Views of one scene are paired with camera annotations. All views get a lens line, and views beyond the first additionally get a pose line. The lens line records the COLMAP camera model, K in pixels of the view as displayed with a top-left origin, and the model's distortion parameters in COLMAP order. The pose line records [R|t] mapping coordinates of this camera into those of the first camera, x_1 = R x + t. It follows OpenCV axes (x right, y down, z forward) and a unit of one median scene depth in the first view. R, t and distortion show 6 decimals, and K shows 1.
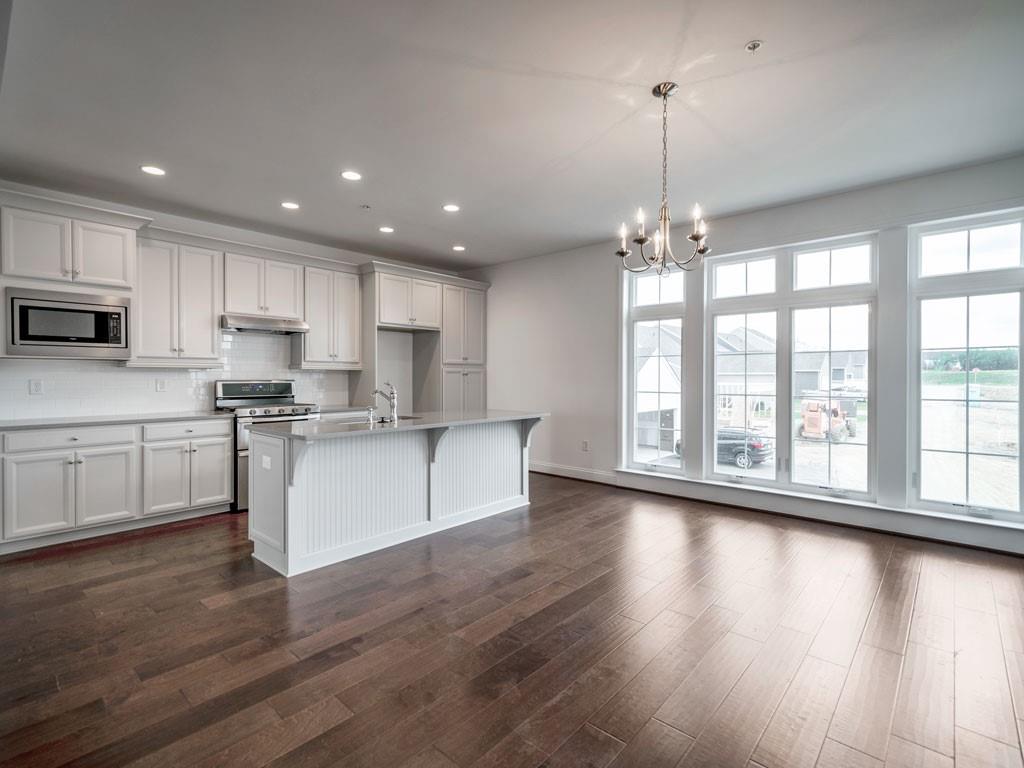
lens RADIAL K [[499.0, 0, 501.5], [0, 499.0, 380.5], [0, 0, 1]] dist [-0.015433, 0.005073]
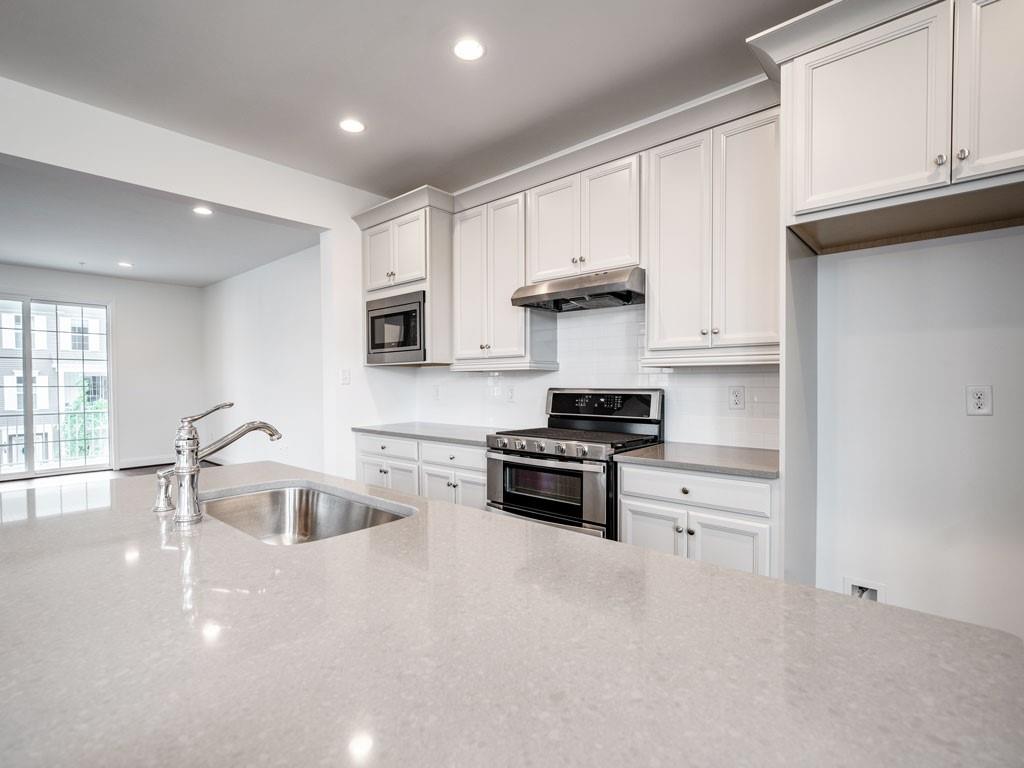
lens RADIAL K [[505.7, 0, 511.8], [0, 505.7, 392.6], [0, 0, 1]] dist [0.003868, 0.000117]
pose [[0.014457, 0.022079, -0.999652, 0.115469], [-0.002616, 0.999754, 0.022044, -0.010378], [0.999892, 0.002296, 0.014511, 1.096901]]
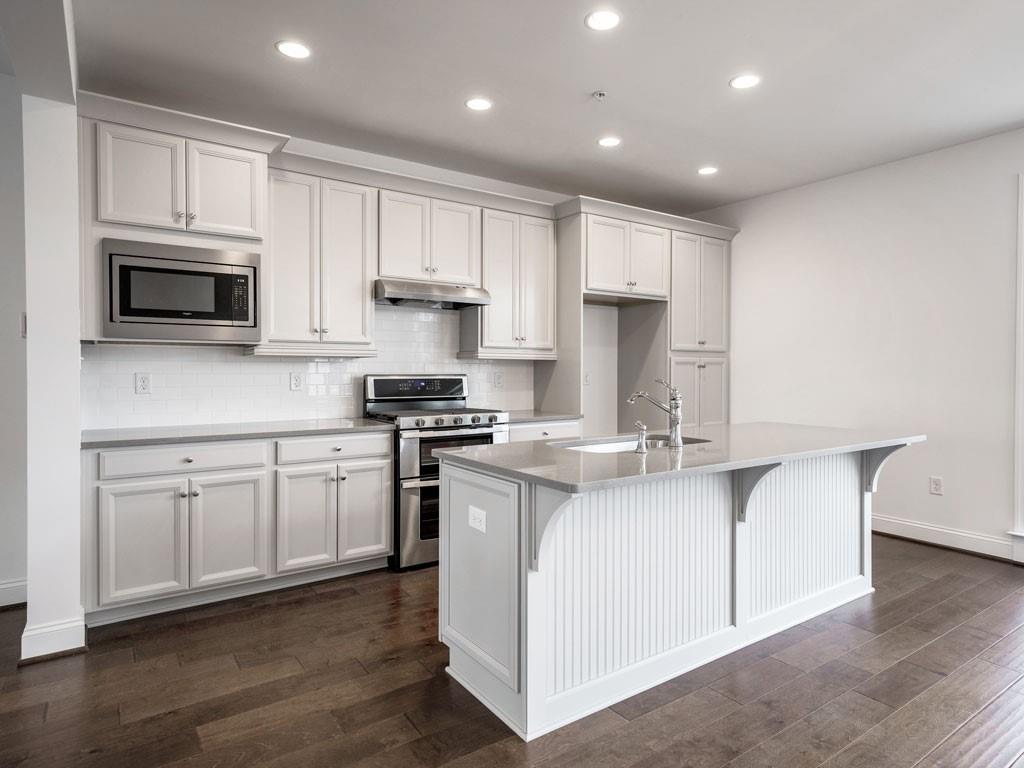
lens RADIAL K [[599.1, 0, 514.2], [0, 599.1, 375.4], [0, 0, 1]] dist [-0.004321, -0.002618]
pose [[0.975310, 0.002567, -0.220827, -0.216703], [-0.002561, 0.999997, 0.000311, -0.000013], [0.220827, 0.000263, 0.975313, 0.262306]]
